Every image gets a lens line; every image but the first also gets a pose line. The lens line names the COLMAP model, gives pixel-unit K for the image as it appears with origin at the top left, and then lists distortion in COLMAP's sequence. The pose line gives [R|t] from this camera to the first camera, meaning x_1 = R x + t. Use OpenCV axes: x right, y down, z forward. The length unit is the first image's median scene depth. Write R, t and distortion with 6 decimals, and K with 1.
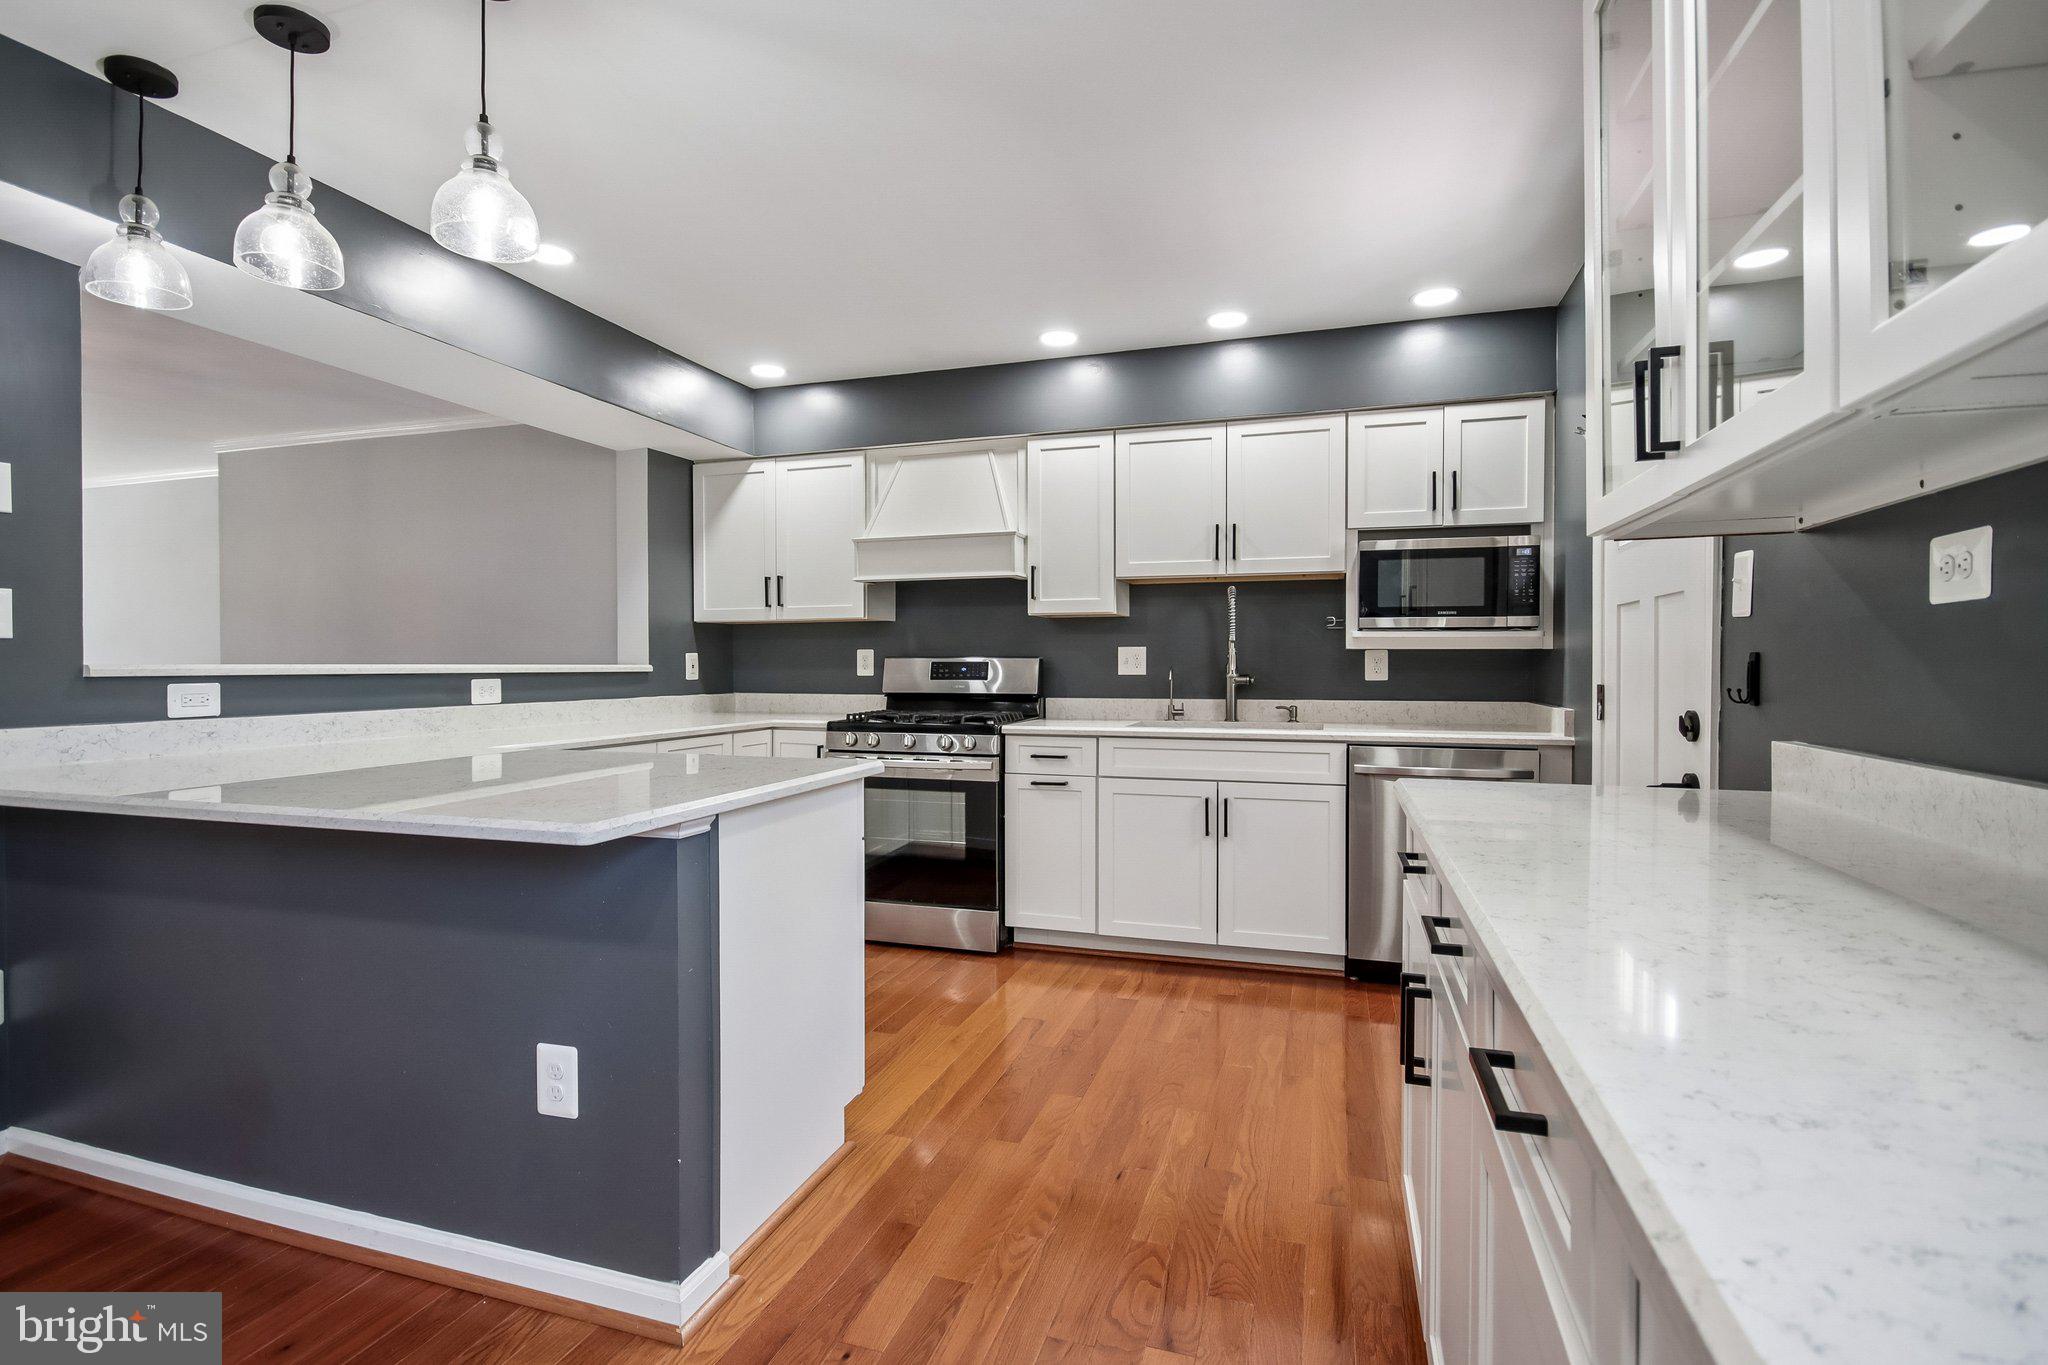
lens RADIAL K [[950.0, 0, 1017.2], [0, 950.0, 665.7], [0, 0, 1]] dist [-0.000163, -0.000053]
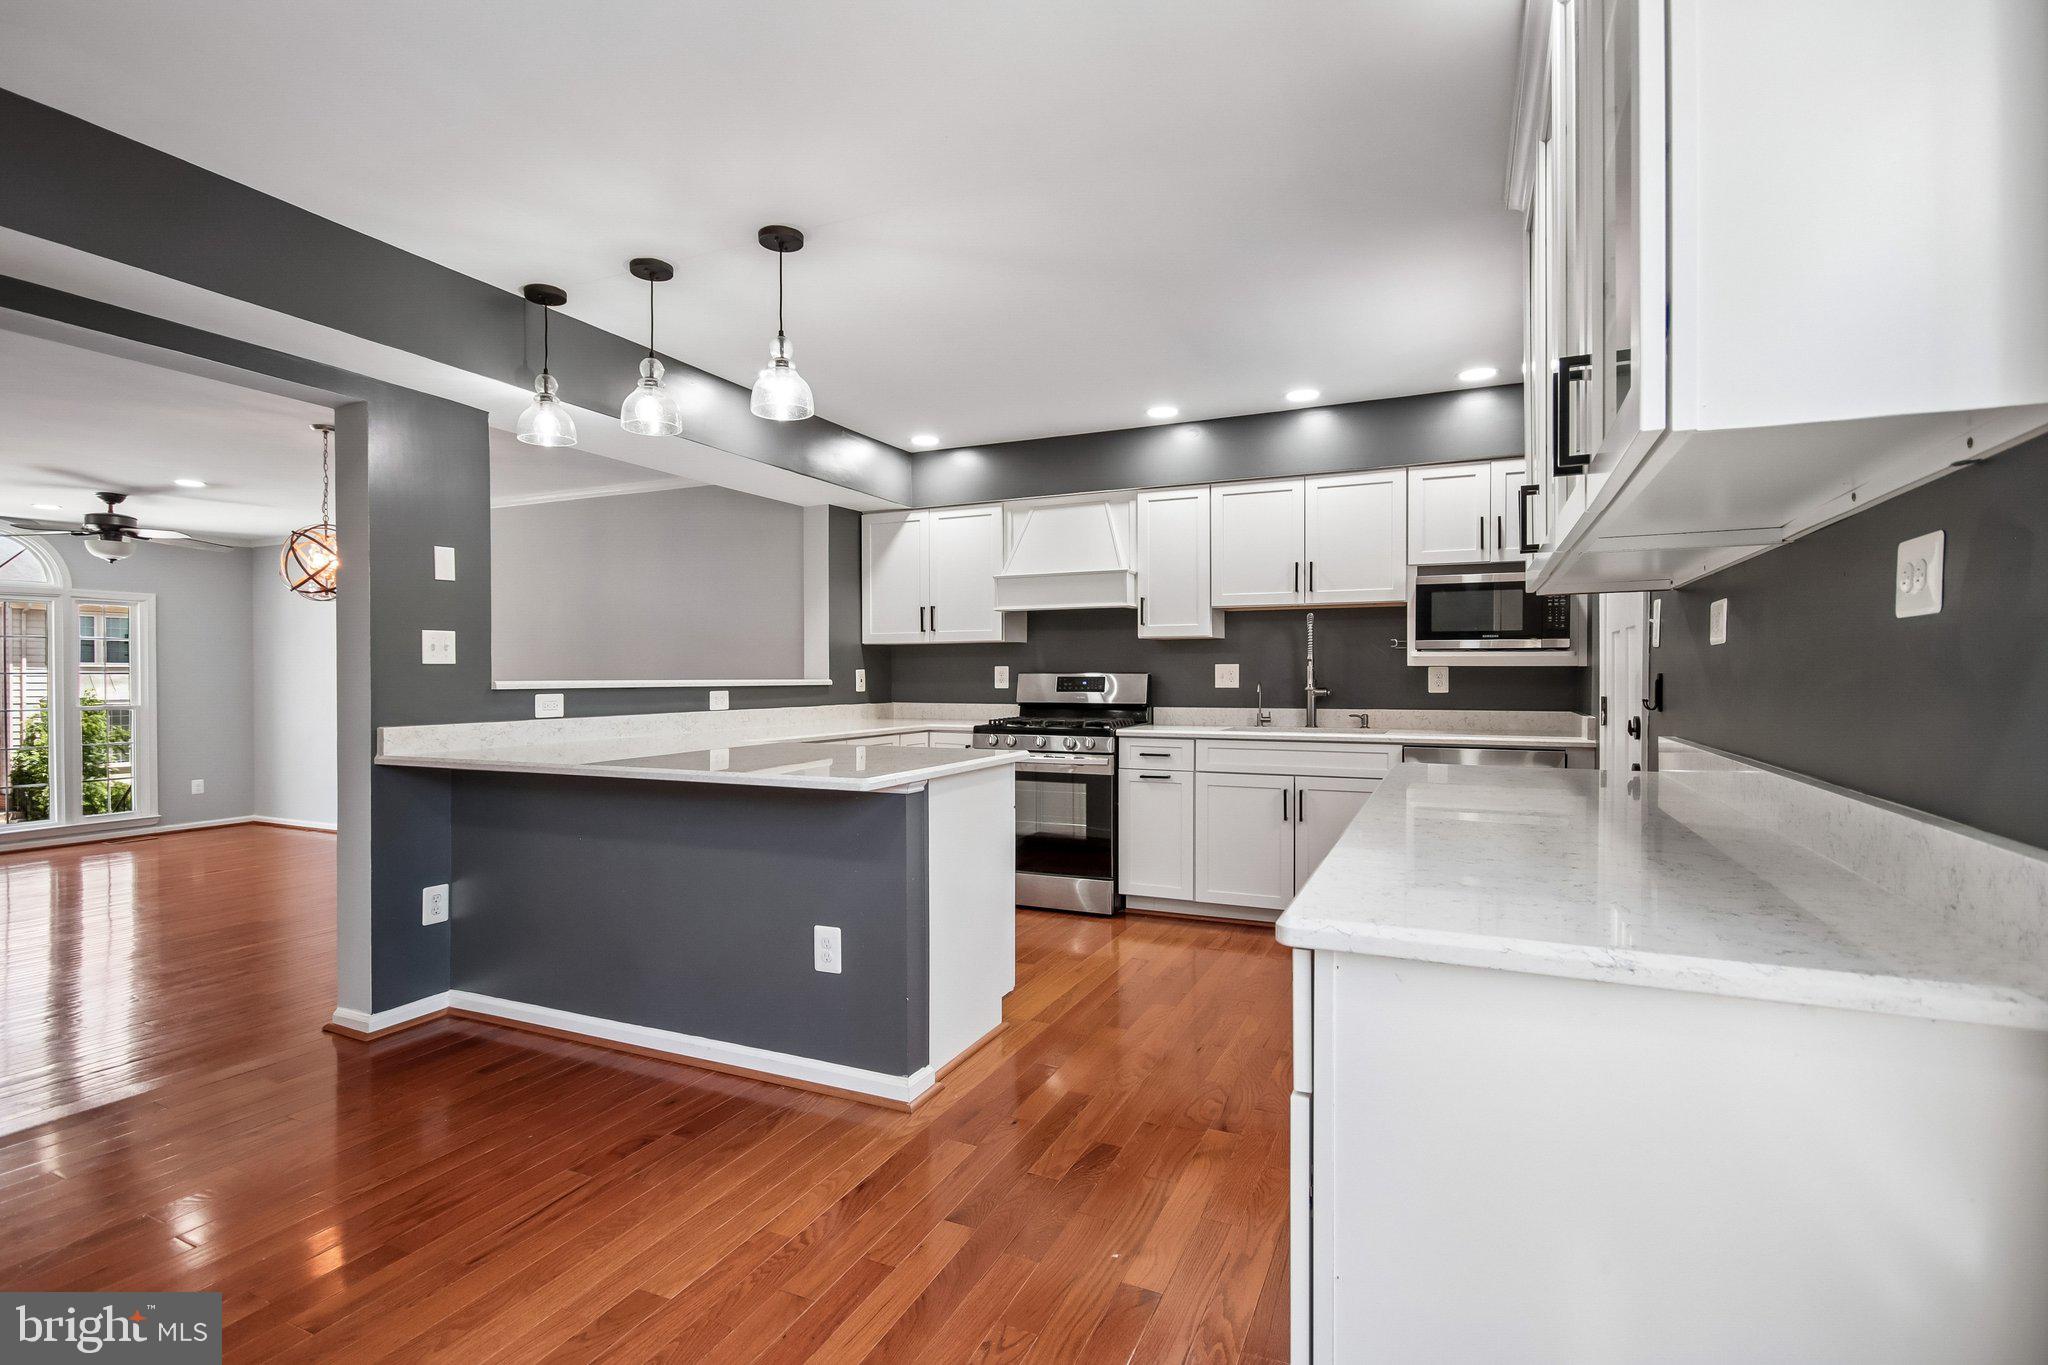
lens RADIAL K [[964.6, 0, 1024.0], [0, 964.6, 682.5], [0, 0, 1]] dist [-0.001727, -0.000075]
pose [[0.993508, -0.000094, -0.113764, 0.007325], [0.000776, 0.999982, 0.005946, -0.004670], [0.113761, -0.005996, 0.993490, -0.243289]]
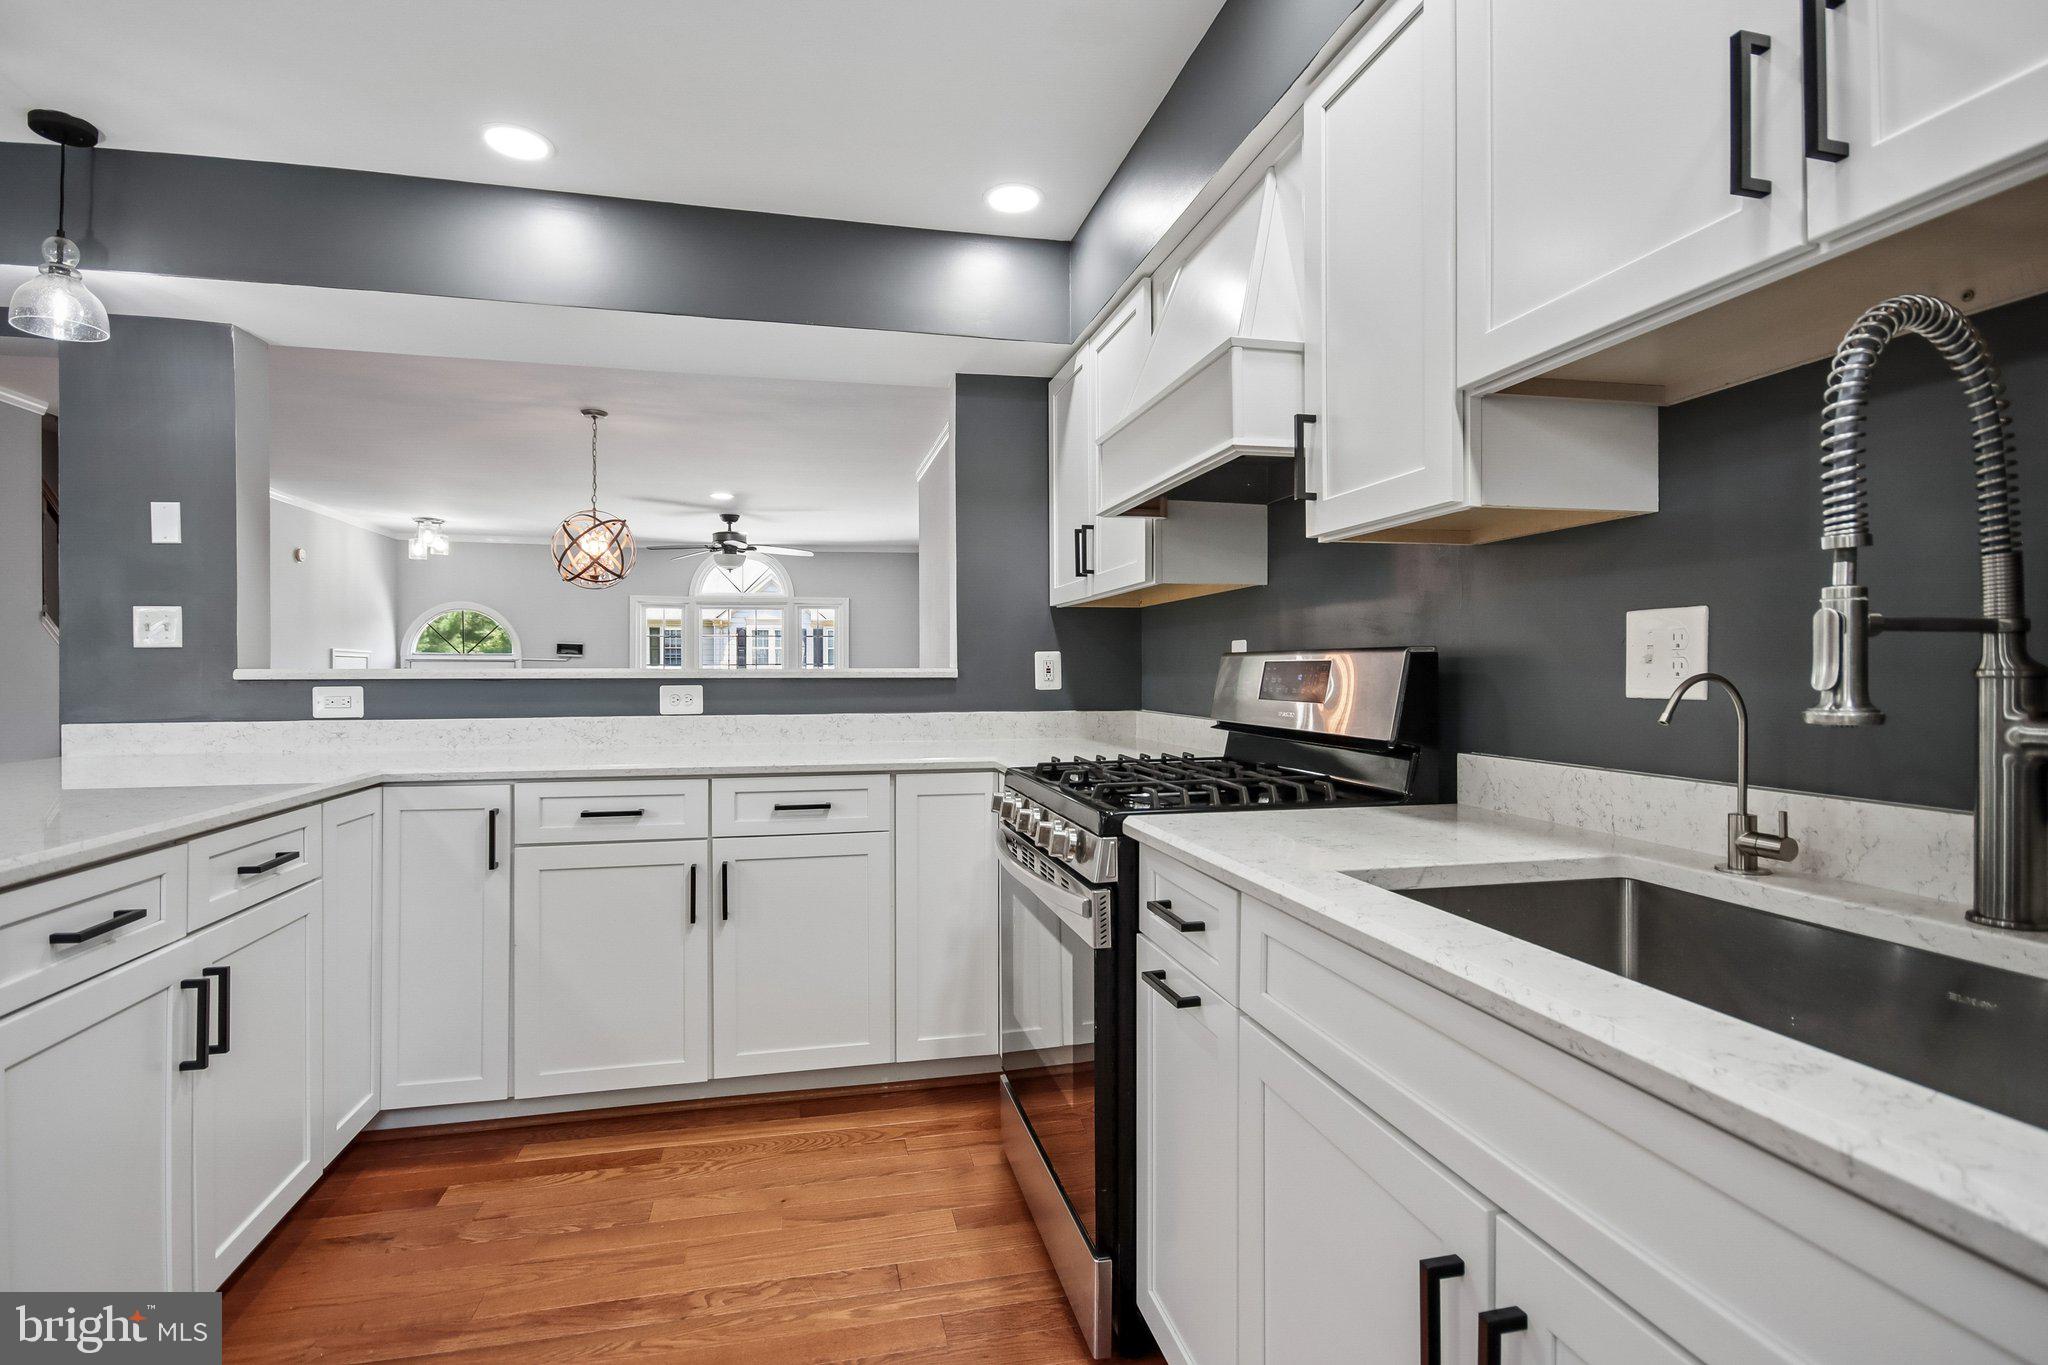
lens RADIAL K [[975.5, 0, 1029.1], [0, 975.5, 671.9], [0, 0, 1]] dist [0.000278, 0.000030]
pose [[0.515290, 0.001820, -0.857014, 0.320846], [0.000993, 0.999996, 0.002721, -0.000181], [0.857015, -0.002253, 0.515286, 0.734733]]
